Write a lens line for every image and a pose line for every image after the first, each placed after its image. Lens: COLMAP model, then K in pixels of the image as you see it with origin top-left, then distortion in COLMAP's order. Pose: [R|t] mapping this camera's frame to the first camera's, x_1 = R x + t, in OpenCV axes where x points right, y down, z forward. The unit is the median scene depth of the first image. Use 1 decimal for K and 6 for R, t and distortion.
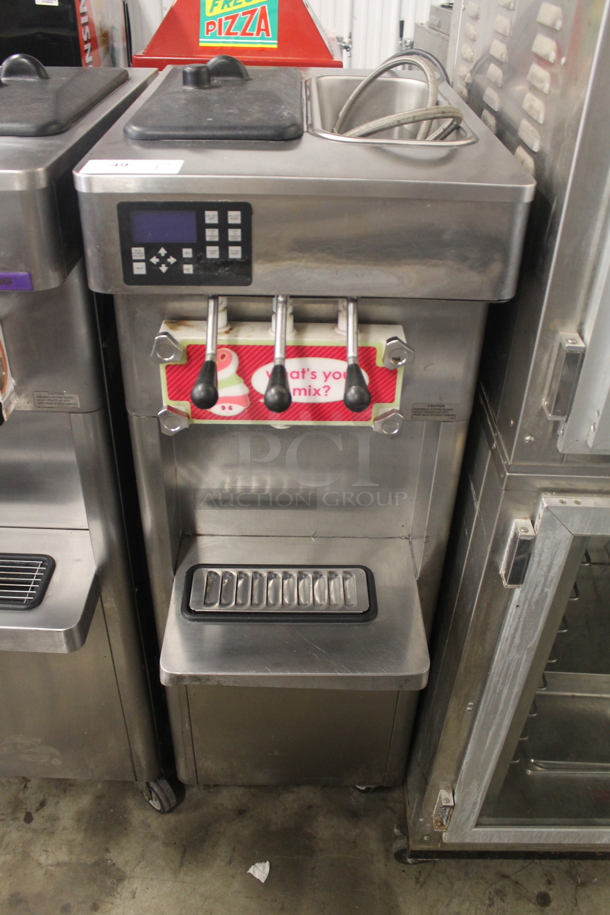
lens RADIAL K [[798.6, 0, 305.5], [0, 798.6, 455.3], [0, 0, 1]] dist [-0.133924, 0.014323]
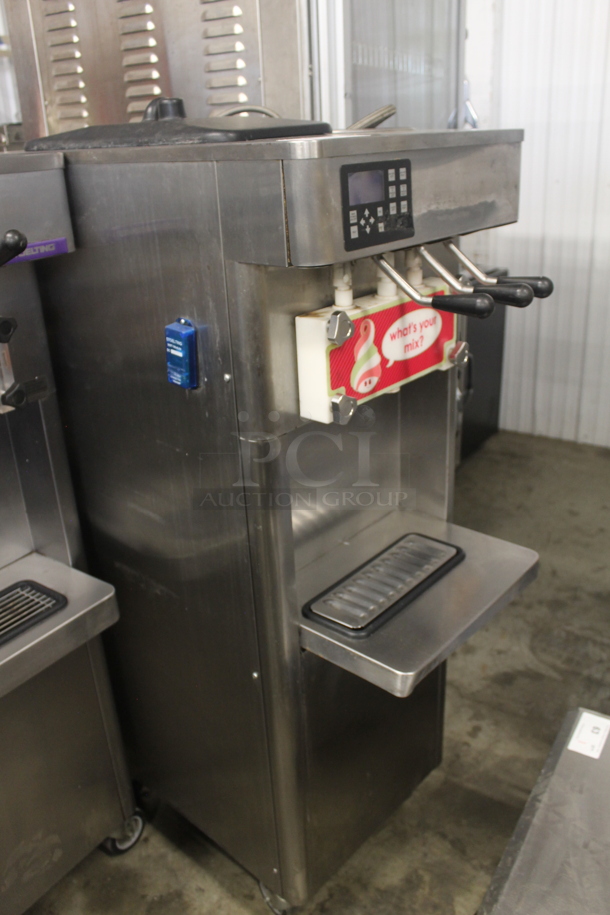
lens RADIAL K [[798.6, 0, 306.7], [0, 798.6, 459.0], [0, 0, 1]] dist [-0.133924, 0.014323]
pose [[0.656539, -0.343226, 0.671679, -1.038186], [0.481375, 0.876219, -0.022779, 0.014583], [-0.580719, 0.338285, 0.740492, 0.374828]]
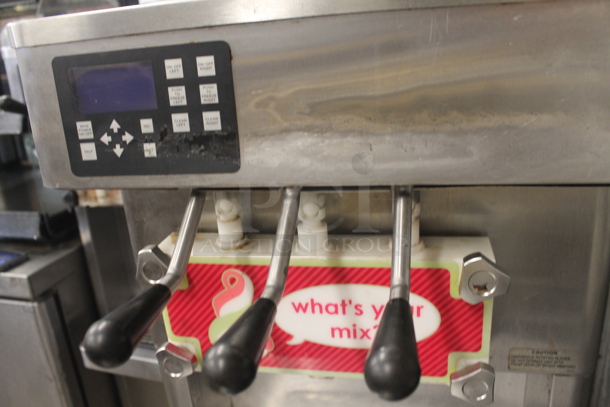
lens RADIAL K [[532.4, 0, 309.2], [0, 532.4, 208.1], [0, 0, 1]] dist [-0.133924, 0.014323]
pose [[0.970685, -0.018691, -0.239628, 0.092199], [-0.042993, 0.967391, -0.249614, -0.080107], [0.236479, 0.252599, 0.938228, 0.620204]]
